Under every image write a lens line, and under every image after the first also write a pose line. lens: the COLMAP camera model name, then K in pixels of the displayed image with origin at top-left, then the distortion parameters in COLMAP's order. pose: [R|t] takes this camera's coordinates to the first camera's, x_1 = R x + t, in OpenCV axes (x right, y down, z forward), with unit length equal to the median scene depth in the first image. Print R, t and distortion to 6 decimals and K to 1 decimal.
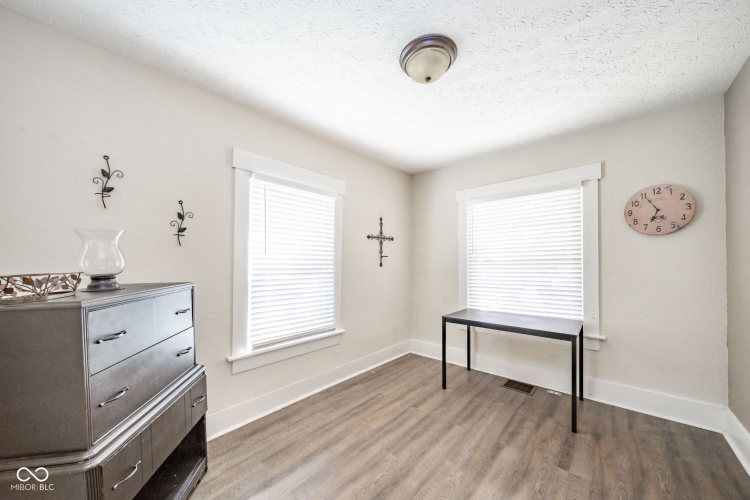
lens RADIAL K [[270.5, 0, 395.4], [0, 270.5, 264.3], [0, 0, 1]] dist [0.002125, -0.000493]
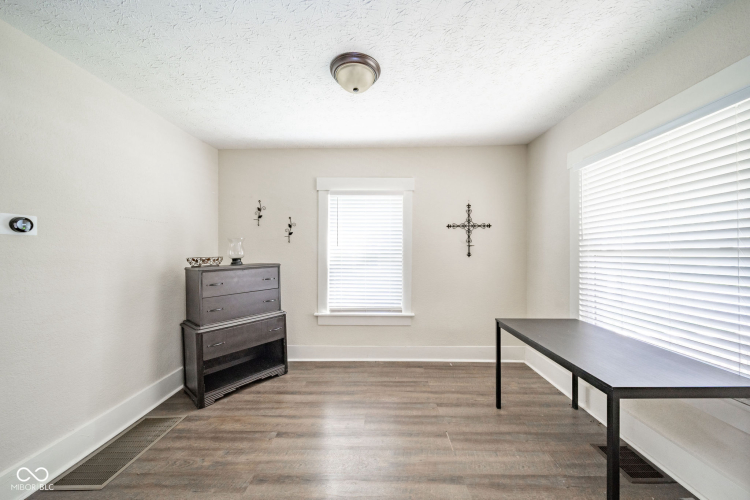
lens RADIAL K [[270.5, 0, 377.2], [0, 270.5, 252.1], [0, 0, 1]] dist [0.002125, -0.000493]
pose [[0.640012, 0.005892, -0.768342, 0.674065], [-0.006198, 0.999978, 0.002505, -0.011374], [0.768340, 0.003159, 0.640034, 0.230256]]
